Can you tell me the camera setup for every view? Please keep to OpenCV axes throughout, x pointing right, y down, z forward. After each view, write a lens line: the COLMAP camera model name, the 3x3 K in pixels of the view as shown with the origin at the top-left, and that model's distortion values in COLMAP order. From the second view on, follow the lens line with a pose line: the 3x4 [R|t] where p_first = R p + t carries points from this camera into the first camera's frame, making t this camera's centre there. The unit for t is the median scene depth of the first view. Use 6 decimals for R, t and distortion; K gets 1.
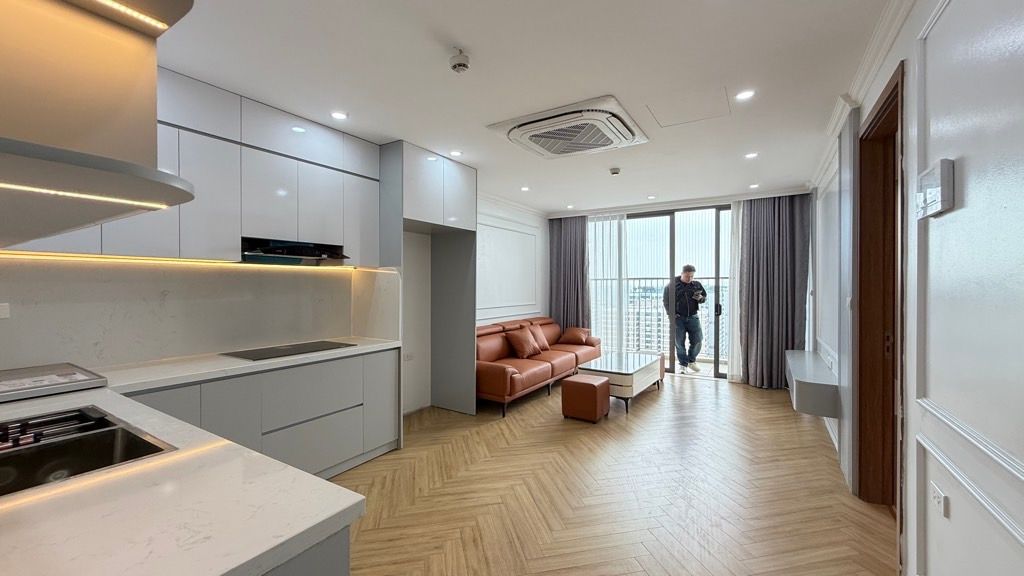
lens RADIAL K [[411.5, 0, 508.6], [0, 411.5, 284.8], [0, 0, 1]] dist [-0.003541, -0.000229]
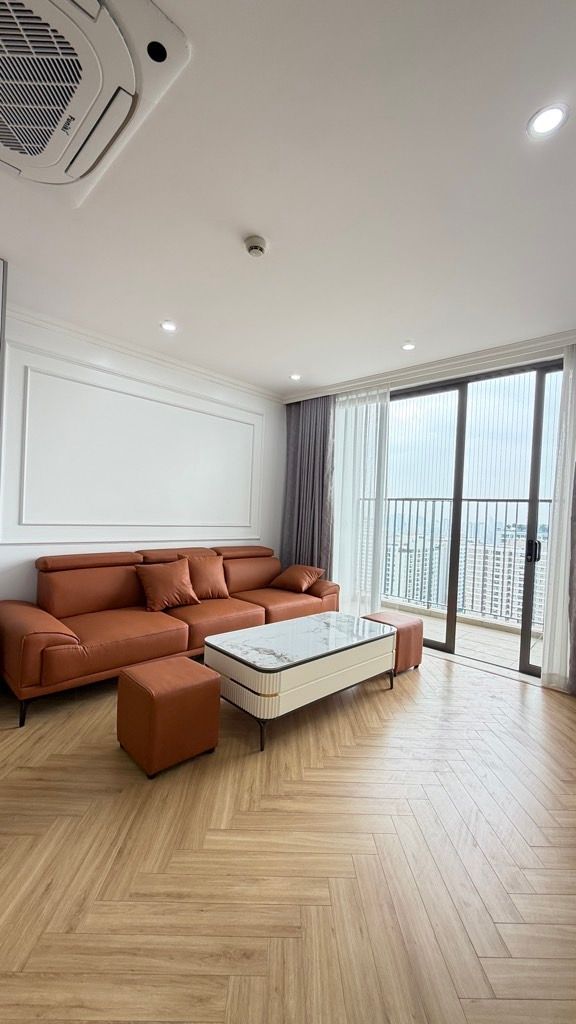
lens RADIAL K [[411.5, 0, 293.6], [0, 411.5, 515.3], [0, 0, 1]] dist [-0.003541, -0.000229]
pose [[0.980745, 0.050176, -0.188736, 0.295283], [-0.049339, 0.998740, 0.009131, 0.021299], [0.188957, 0.000357, 0.981985, 0.390724]]
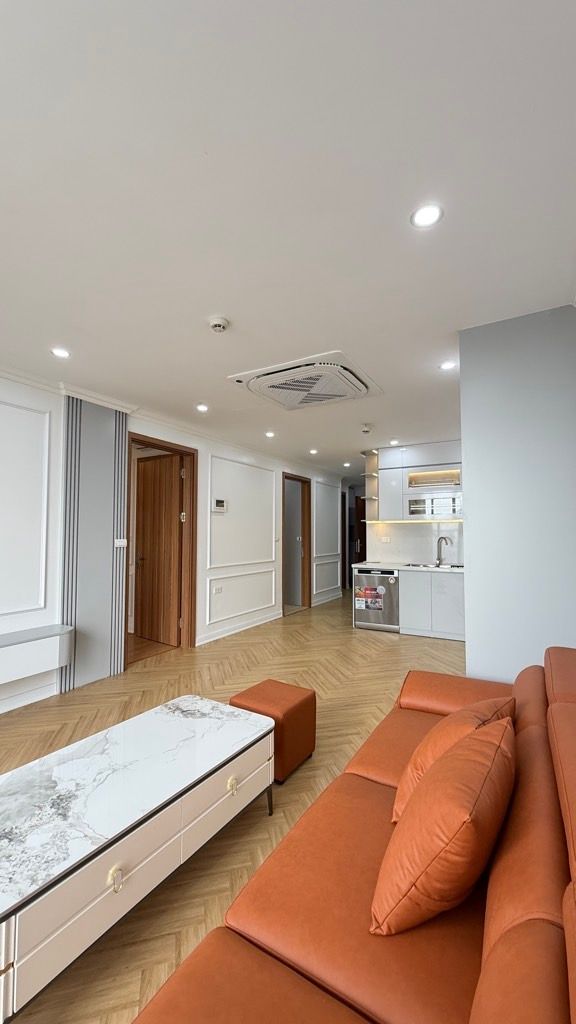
lens RADIAL K [[411.5, 0, 284.0], [0, 411.5, 512.5], [0, 0, 1]] dist [-0.003541, -0.000229]
pose [[-0.999671, 0.001436, -0.025608, 0.133112], [0.002730, 0.998716, -0.050591, 0.005166], [0.025503, -0.050644, -0.998391, 1.127583]]
